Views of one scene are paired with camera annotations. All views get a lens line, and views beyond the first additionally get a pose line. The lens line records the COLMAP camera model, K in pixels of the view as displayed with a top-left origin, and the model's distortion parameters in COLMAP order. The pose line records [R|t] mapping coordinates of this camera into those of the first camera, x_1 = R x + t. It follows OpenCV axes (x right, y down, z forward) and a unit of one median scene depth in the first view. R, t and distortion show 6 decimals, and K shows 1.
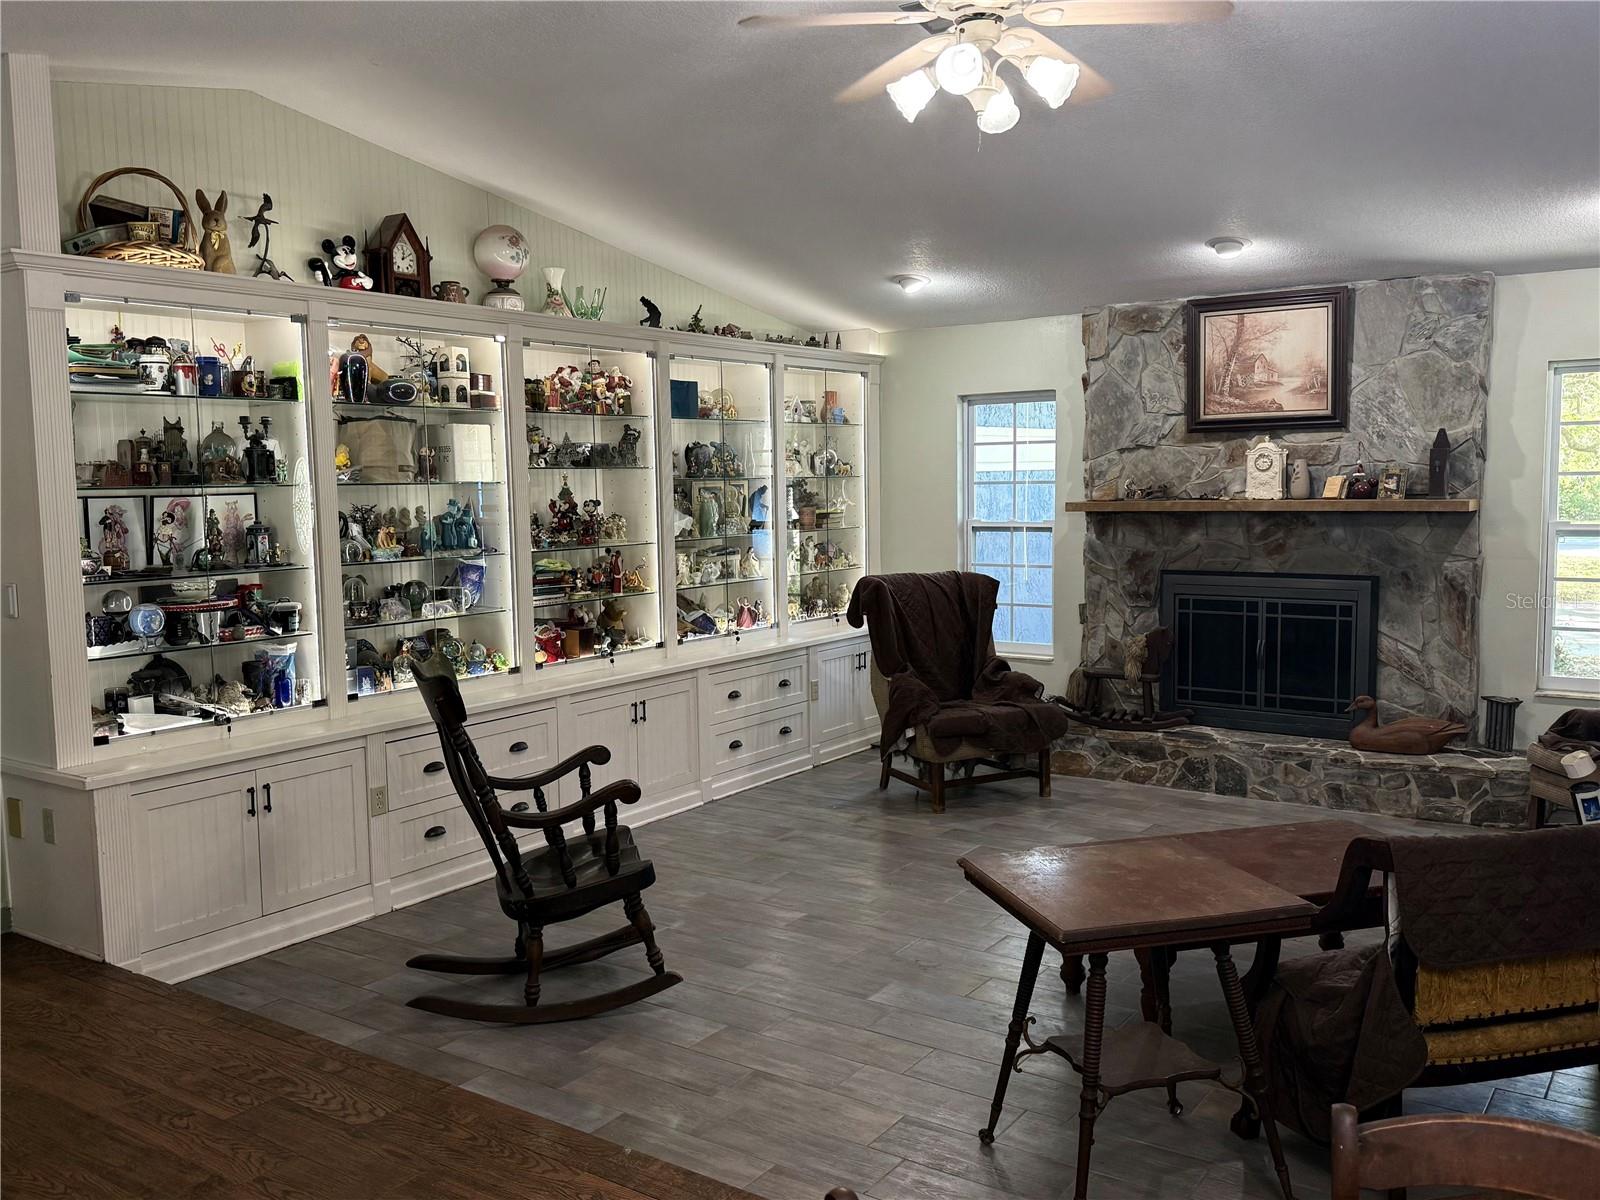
lens RADIAL K [[1358.1, 0, 784.7], [0, 1358.1, 598.2], [0, 0, 1]] dist [0.082682, -0.093348]
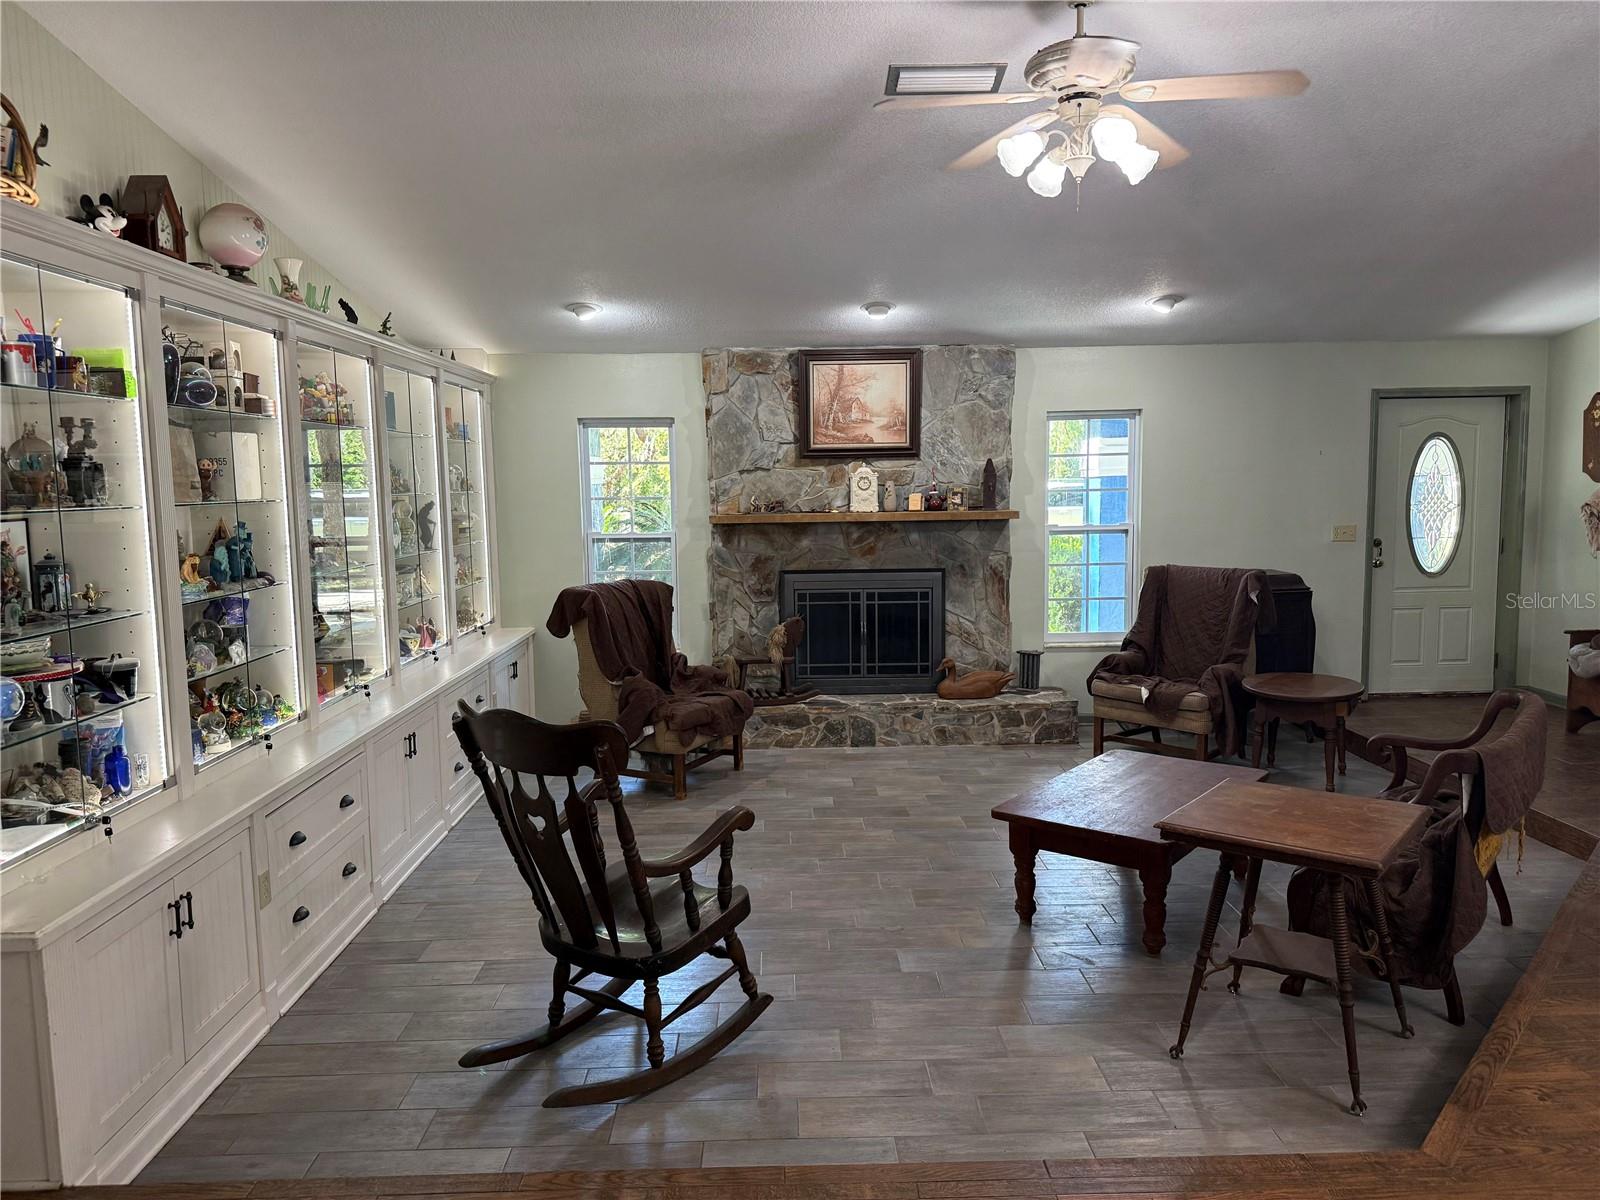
lens RADIAL K [[1127.7, 0, 806.9], [0, 1127.7, 606.5], [0, 0, 1]] dist [0.053400, -0.070141]
pose [[0.804777, -0.061500, 0.590383, -0.328233], [0.055263, 0.998061, 0.028637, -0.017986], [-0.591000, 0.009580, 0.806615, 0.195095]]
